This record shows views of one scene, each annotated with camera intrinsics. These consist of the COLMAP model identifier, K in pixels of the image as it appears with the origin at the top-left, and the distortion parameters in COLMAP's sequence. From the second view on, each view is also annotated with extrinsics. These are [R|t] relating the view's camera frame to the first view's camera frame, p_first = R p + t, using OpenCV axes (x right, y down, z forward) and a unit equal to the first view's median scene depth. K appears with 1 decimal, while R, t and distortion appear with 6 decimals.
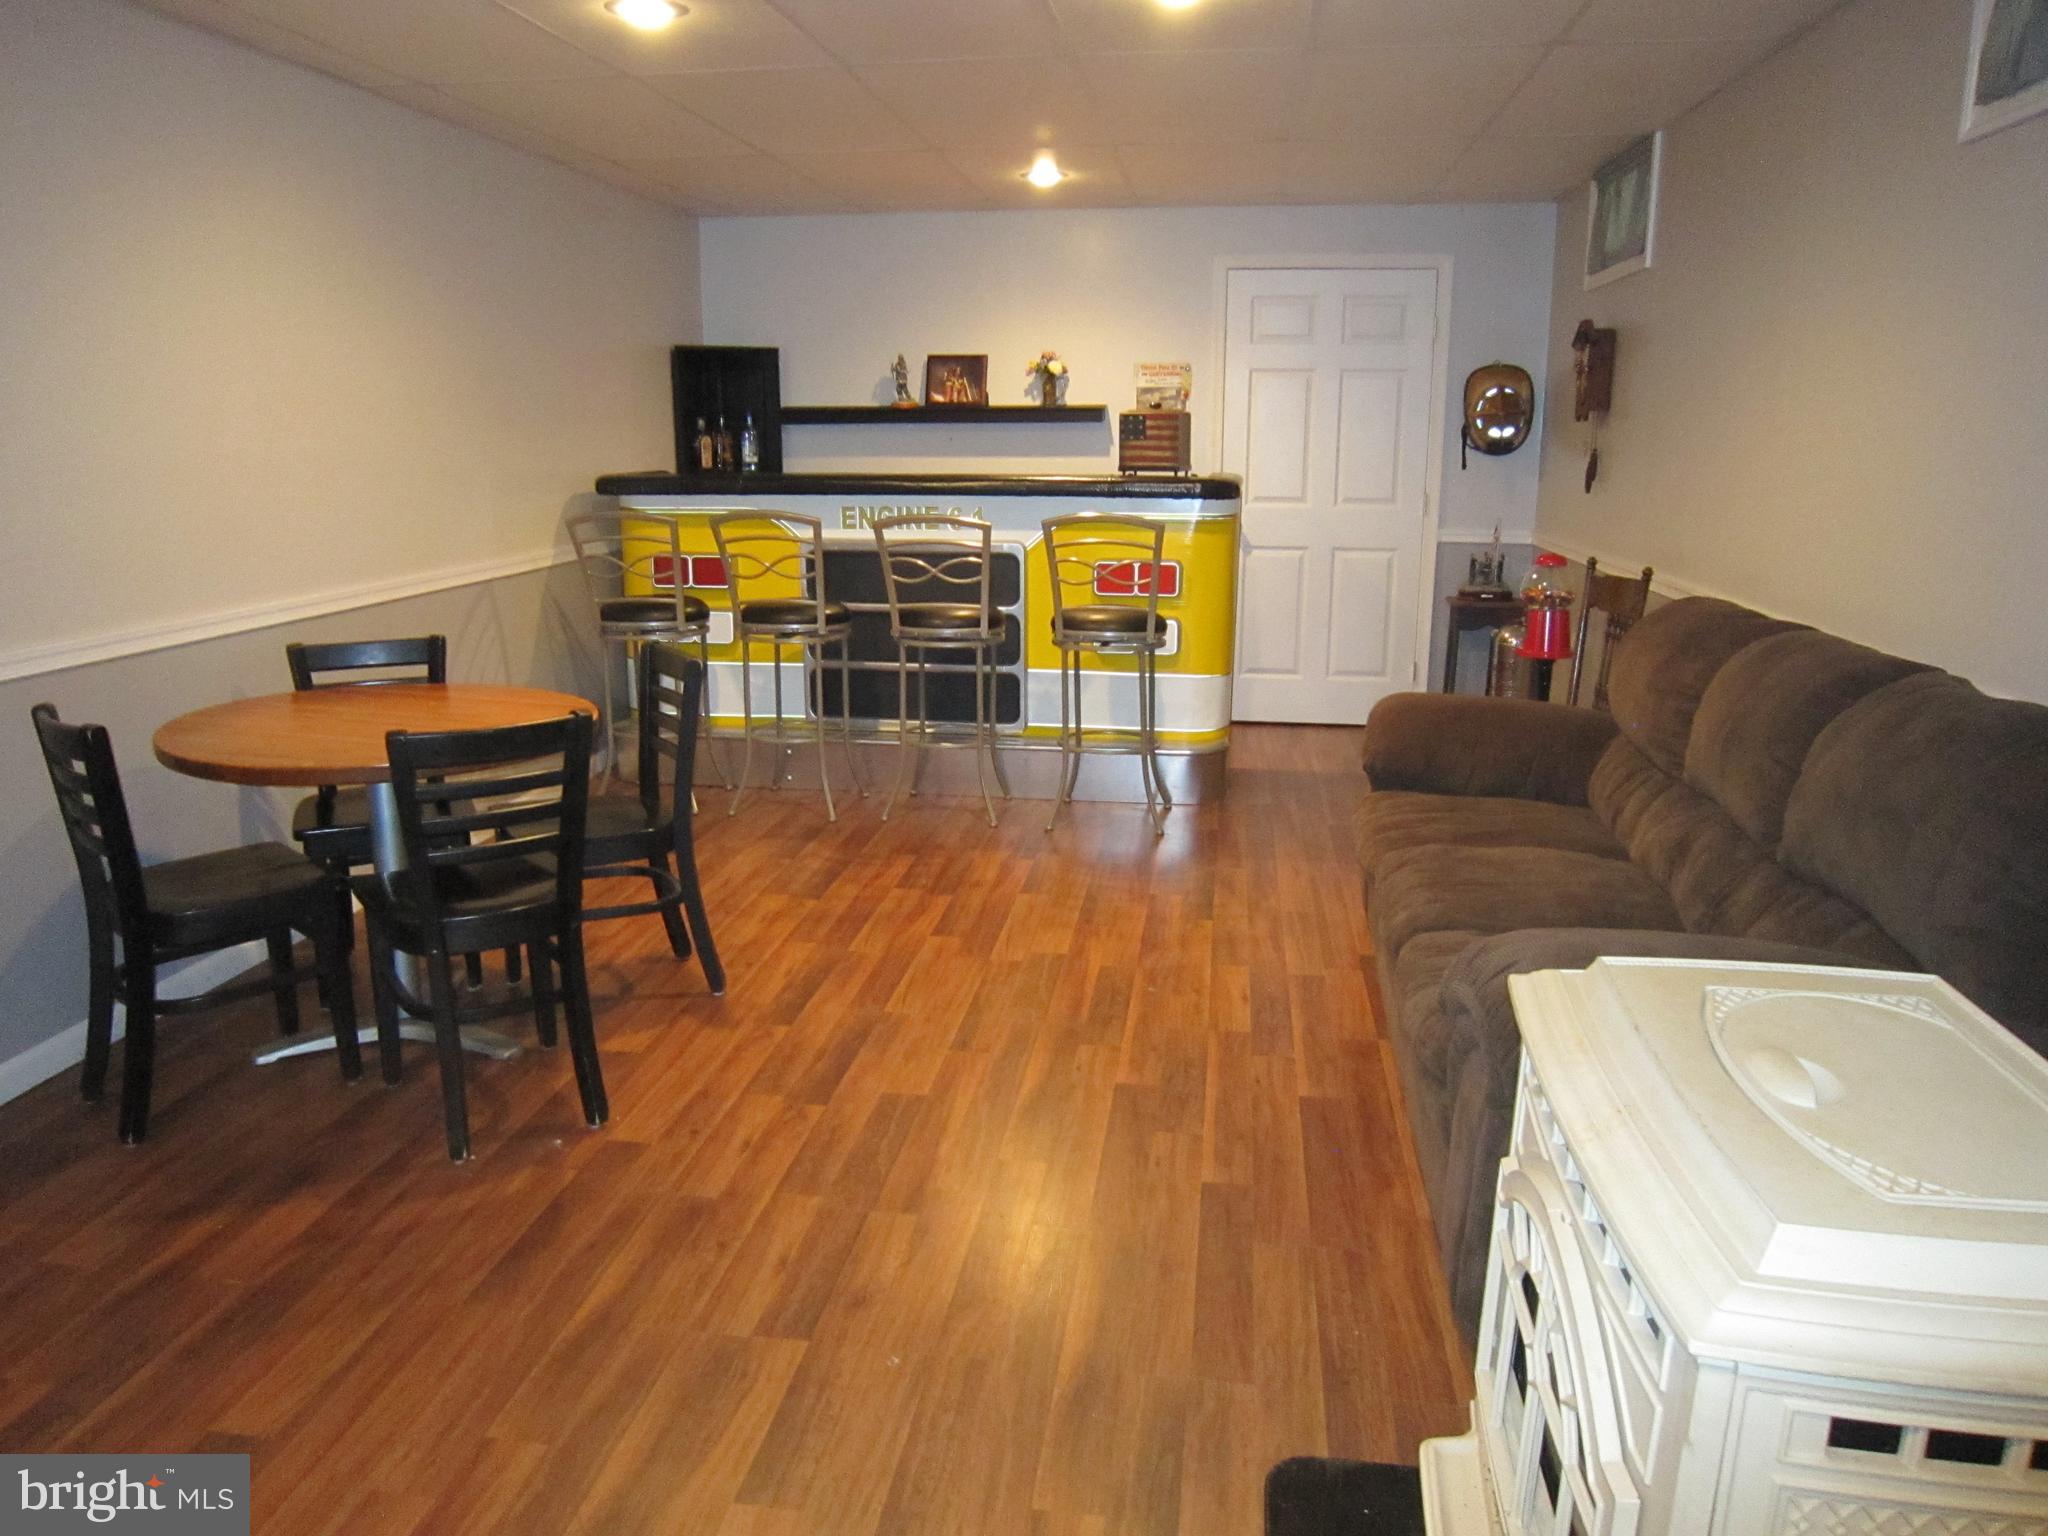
lens RADIAL K [[1452.1, 0, 1024.0], [0, 1452.1, 768.0], [0, 0, 1]] dist [-0.066591, 0.027640]
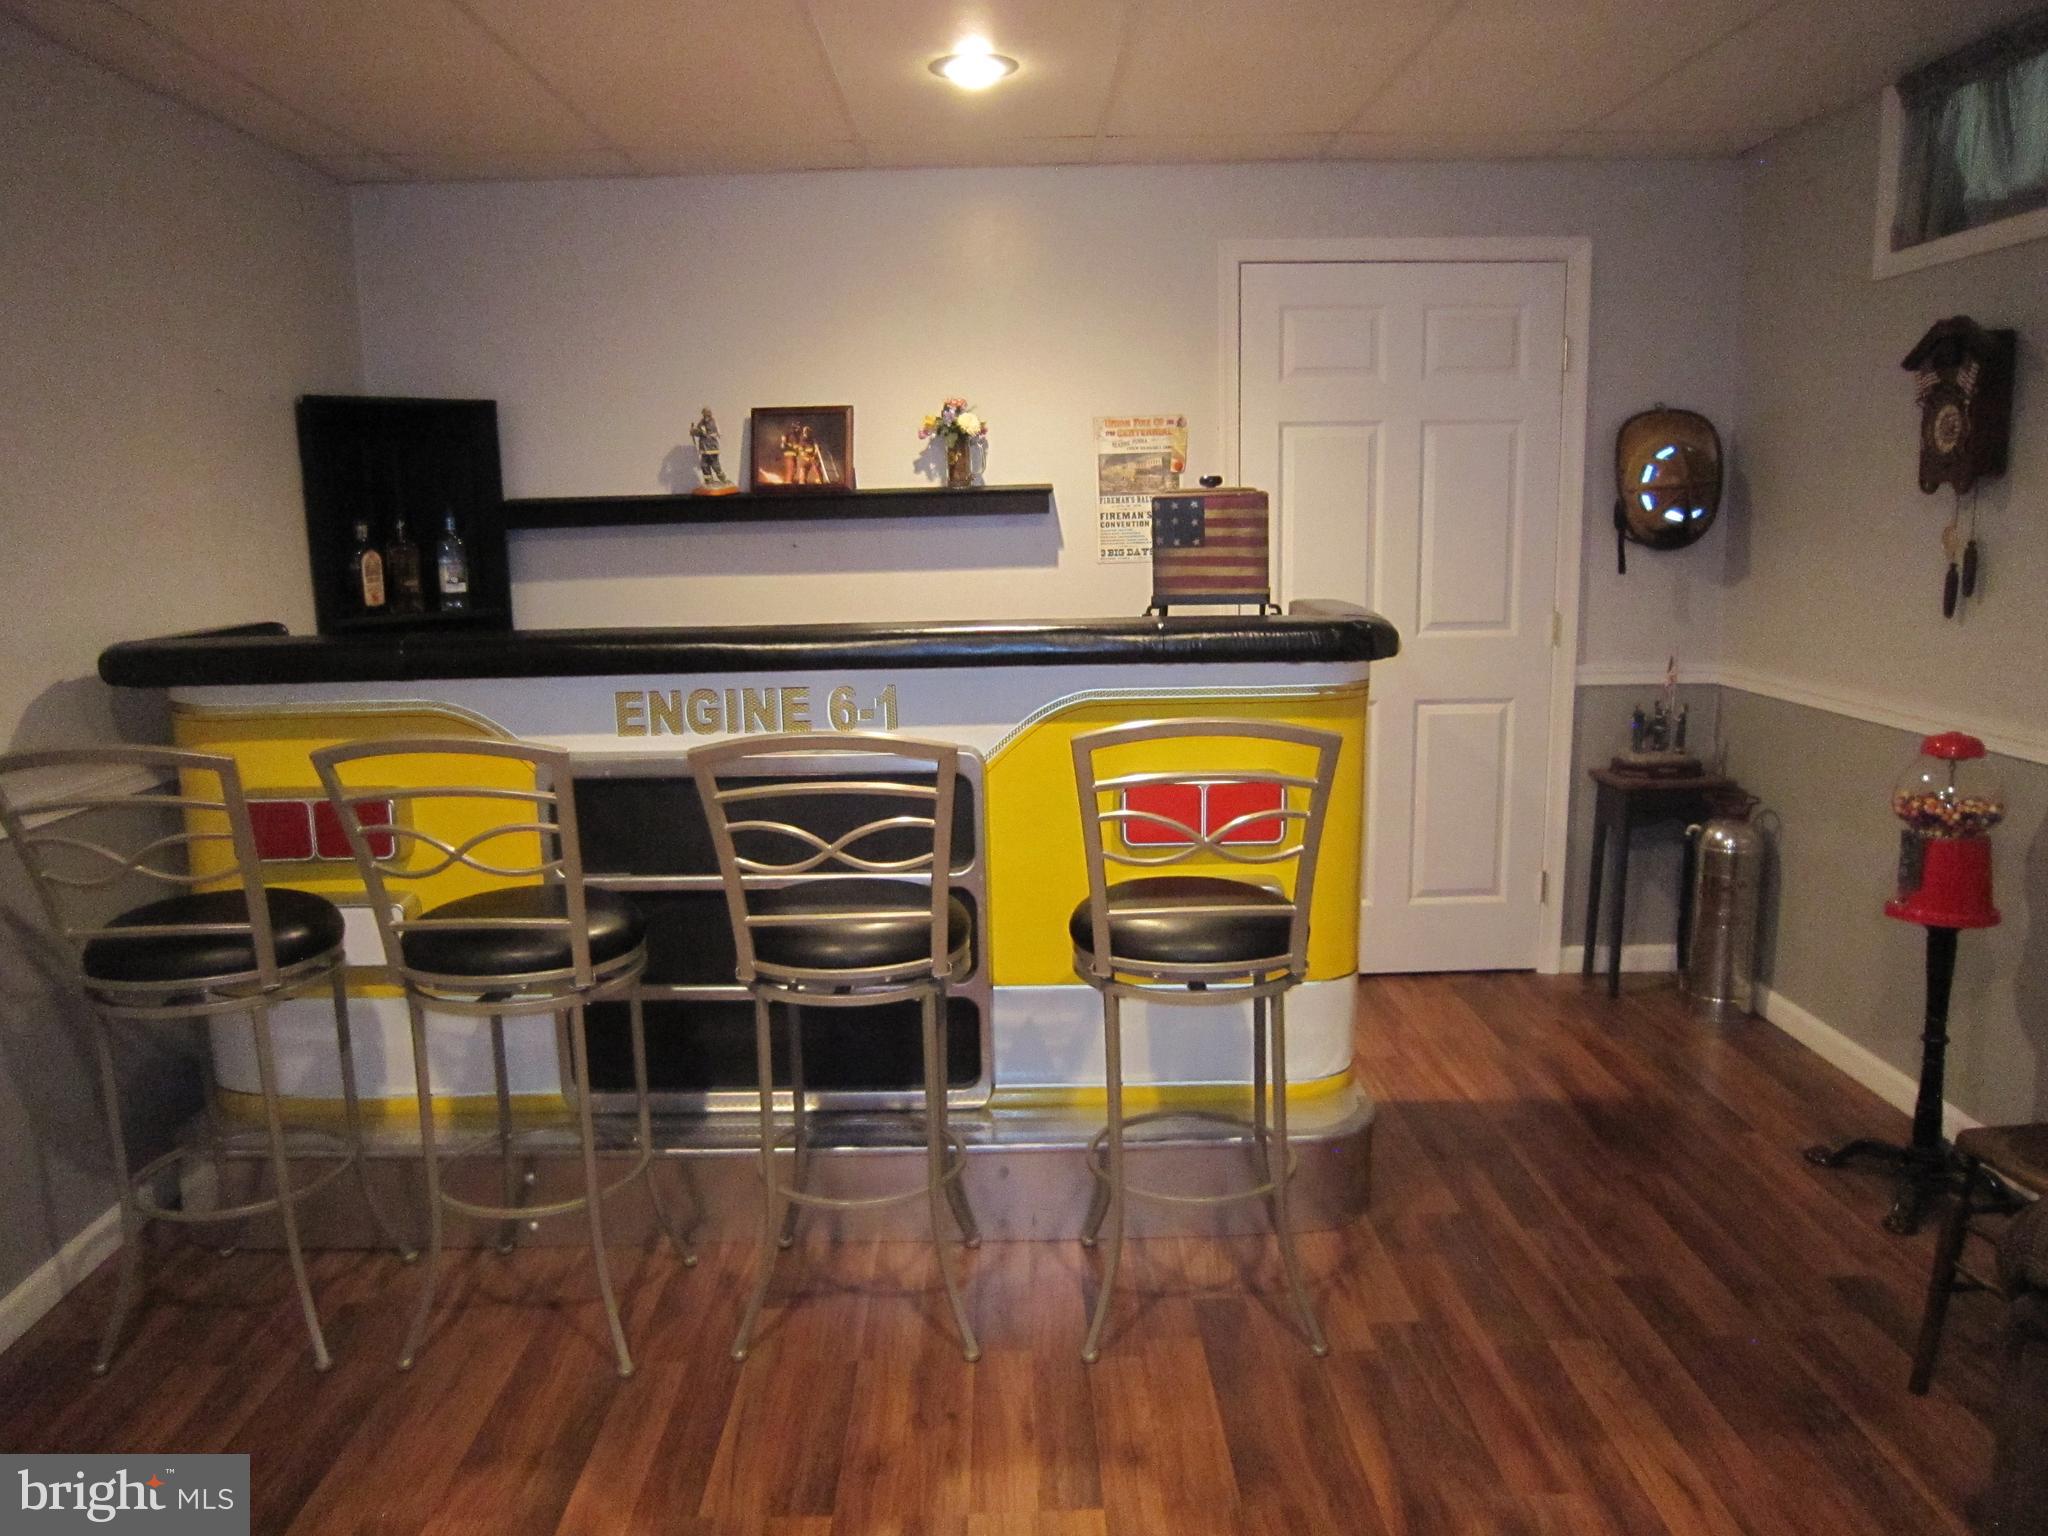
lens RADIAL K [[1452.1, 0, 1024.0], [0, 1452.1, 768.0], [0, 0, 1]] dist [-0.066591, 0.027640]
pose [[0.988054, -0.047658, 0.146556, -0.051527], [0.055761, 0.997106, -0.051684, -0.103376], [-0.143669, 0.059239, 0.987851, 0.416034]]
